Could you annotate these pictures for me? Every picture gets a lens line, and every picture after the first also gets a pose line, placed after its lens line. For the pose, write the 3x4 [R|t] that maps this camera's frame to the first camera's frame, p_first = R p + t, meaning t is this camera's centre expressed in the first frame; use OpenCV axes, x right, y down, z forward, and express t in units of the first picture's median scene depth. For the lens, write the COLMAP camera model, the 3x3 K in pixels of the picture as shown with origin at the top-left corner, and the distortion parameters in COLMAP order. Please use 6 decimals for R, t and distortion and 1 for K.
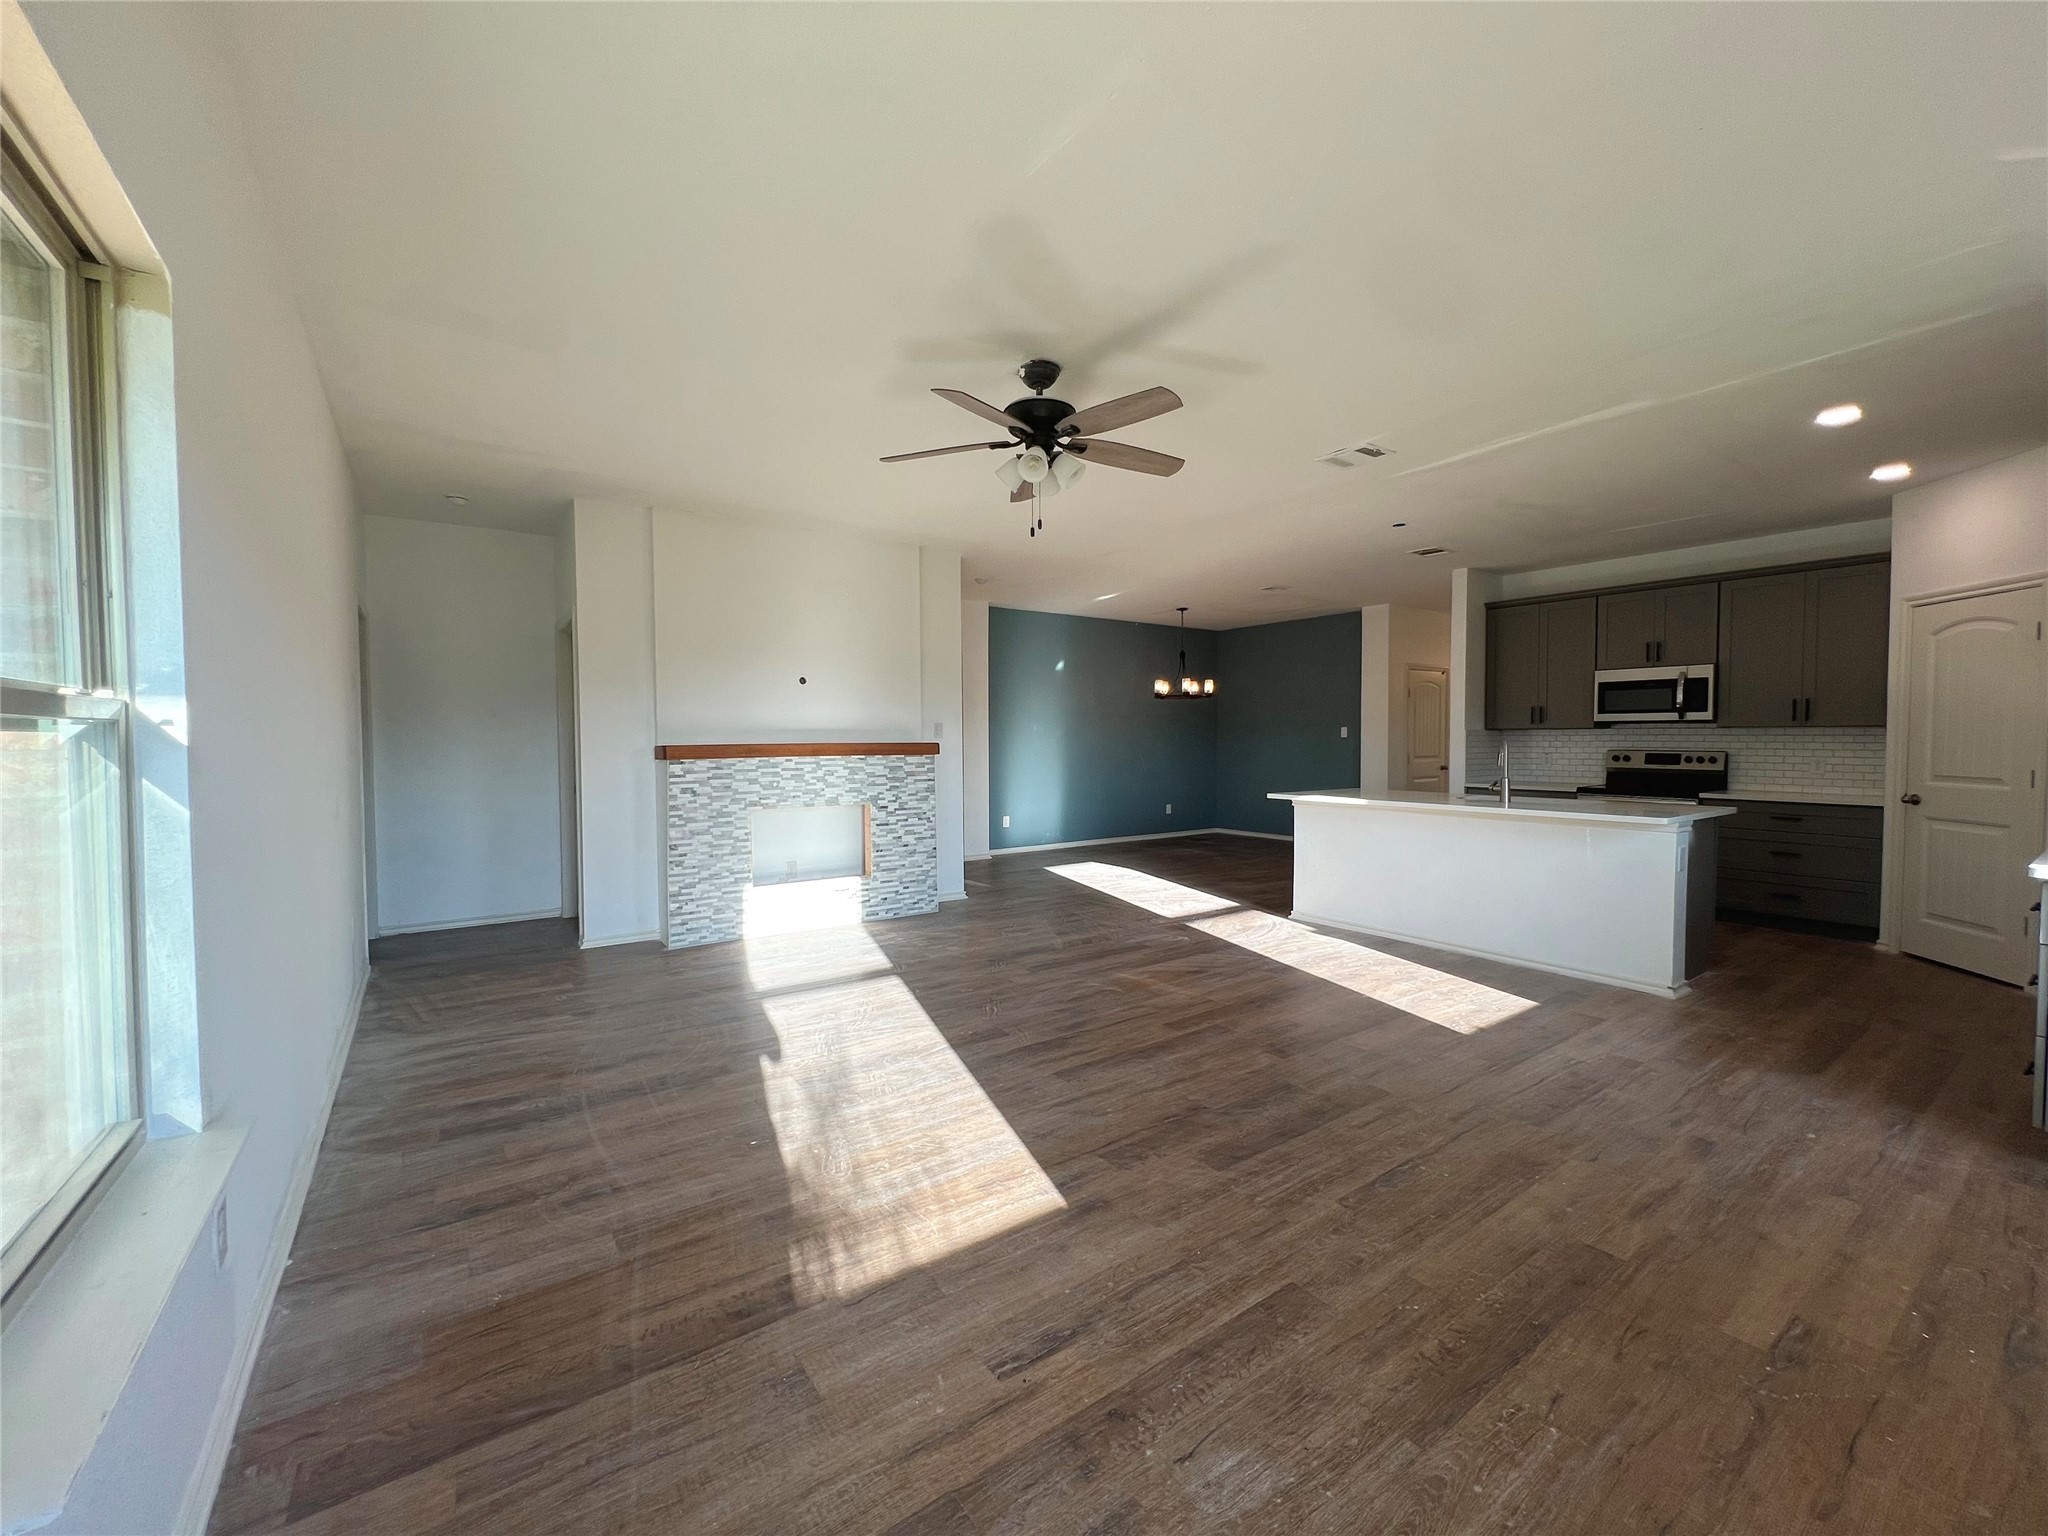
lens RADIAL K [[821.3, 0, 1024.6], [0, 821.3, 764.9], [0, 0, 1]] dist [0.007918, 0.000083]
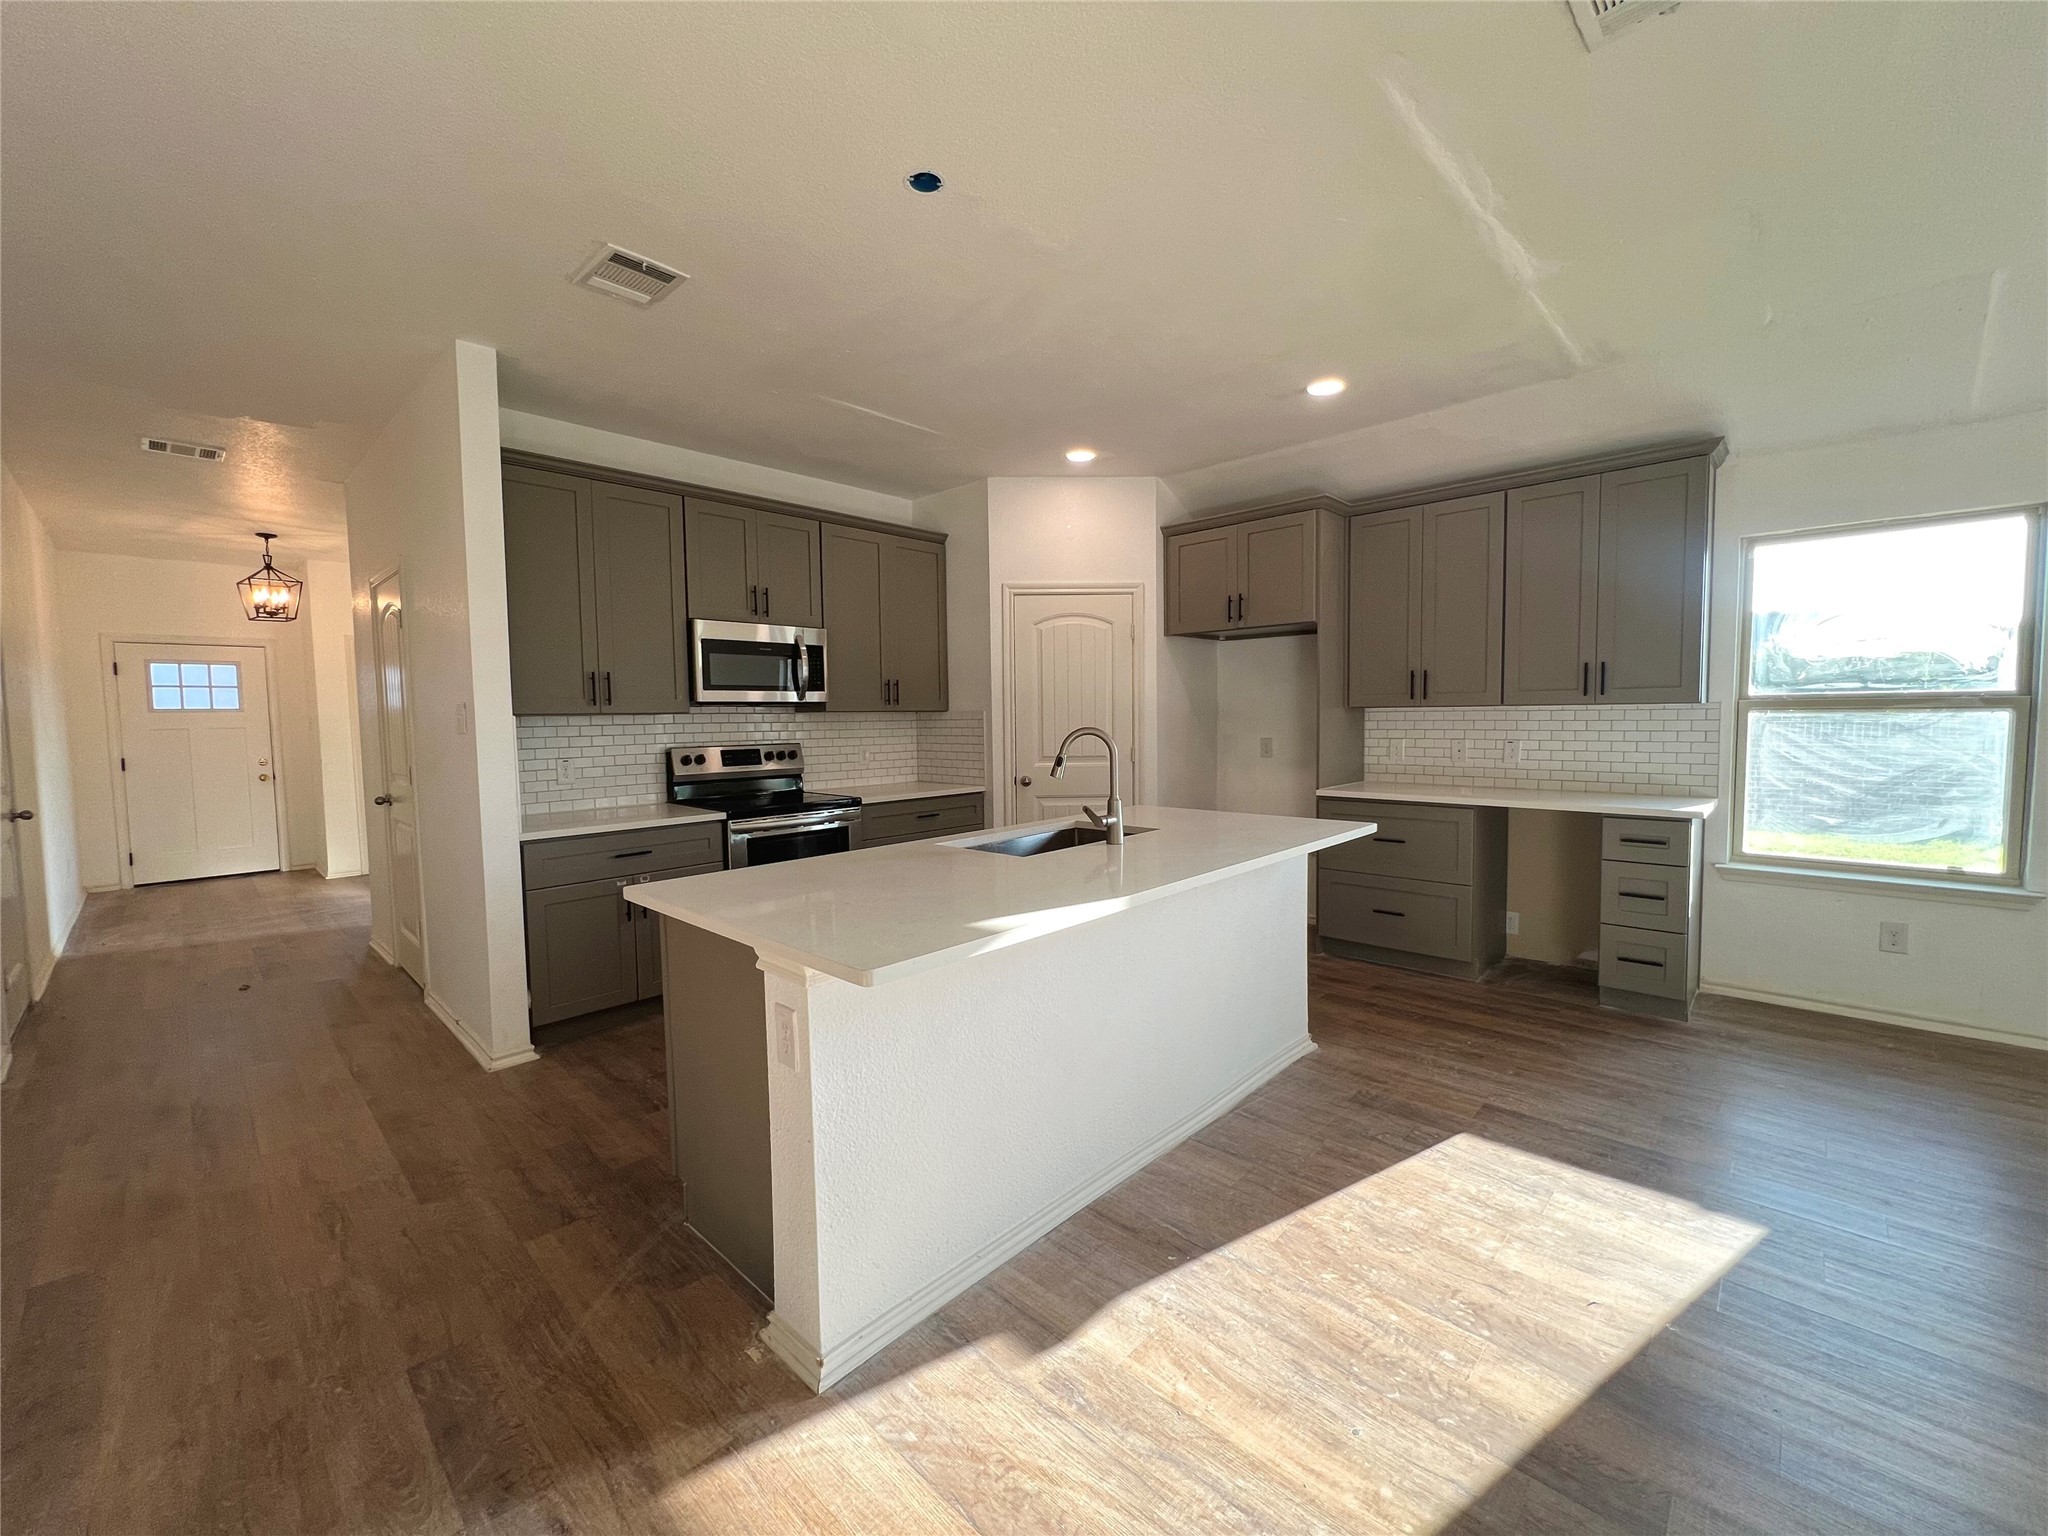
lens RADIAL K [[821.3, 0, 1024.6], [0, 821.3, 762.4], [0, 0, 1]] dist [0.007918, 0.000083]
pose [[-0.189461, -0.054944, 0.980350, 0.048012], [0.048281, 0.996704, 0.065192, -0.039069], [-0.980701, 0.059684, -0.186184, 0.947115]]
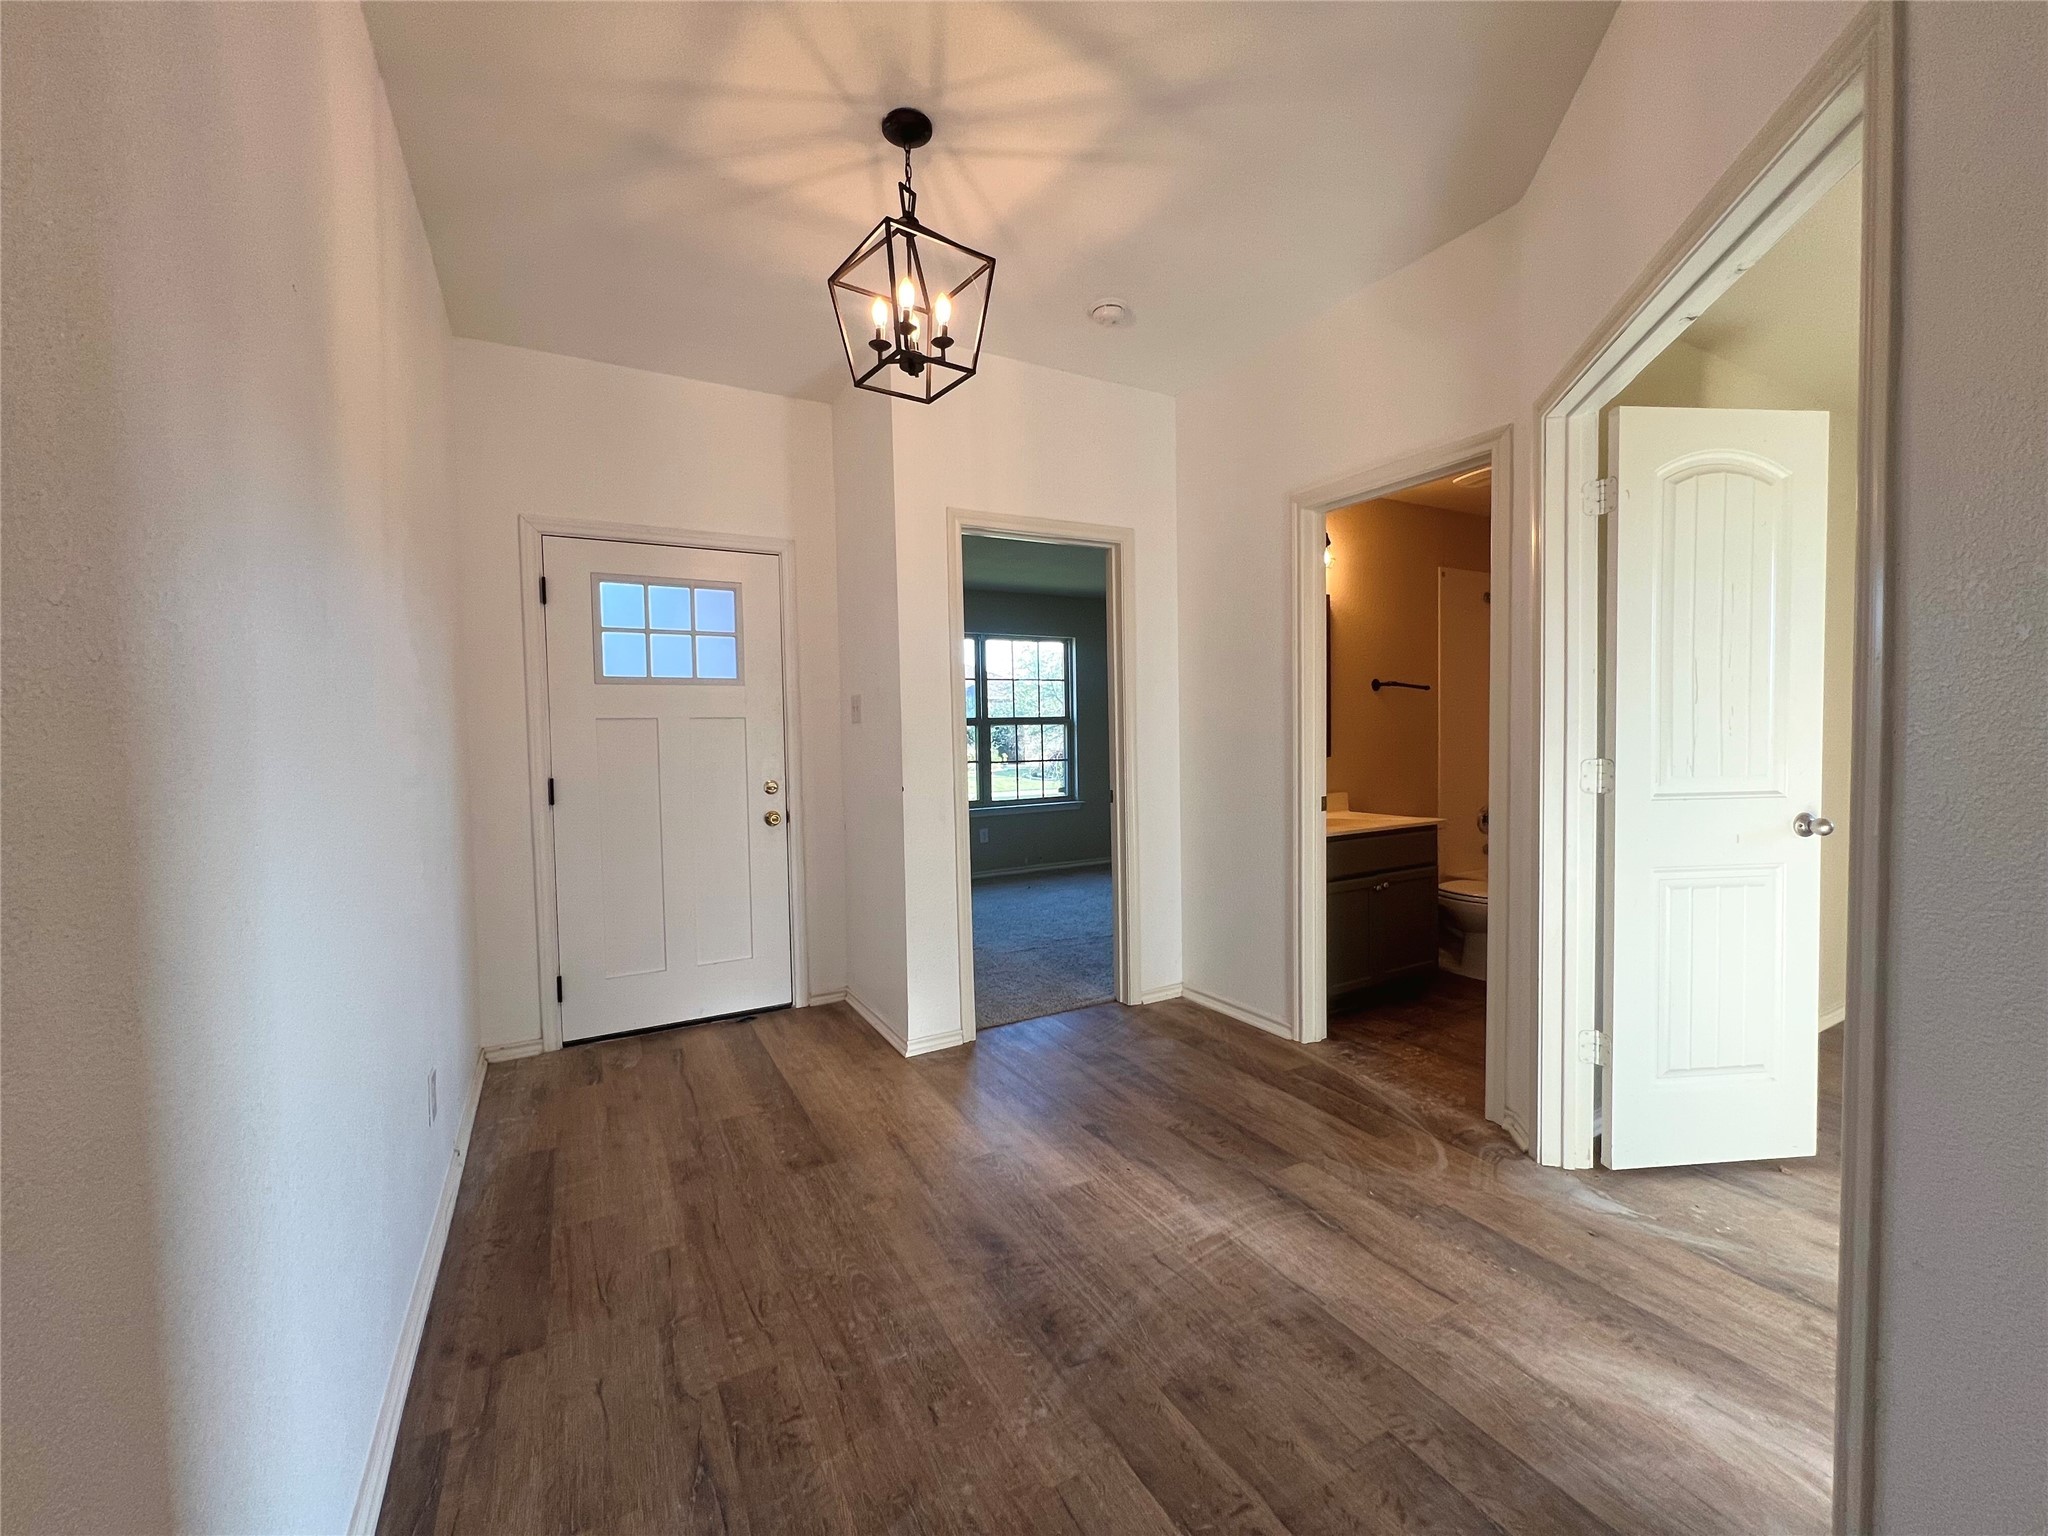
lens RADIAL K [[821.3, 0, 1024.7], [0, 821.3, 766.6], [0, 0, 1]] dist [0.007918, 0.000083]
pose [[0.096683, -0.040008, 0.994511, 0.382500], [0.051503, 0.998054, 0.035144, -0.039802], [-0.993982, 0.047822, 0.098555, 1.200555]]
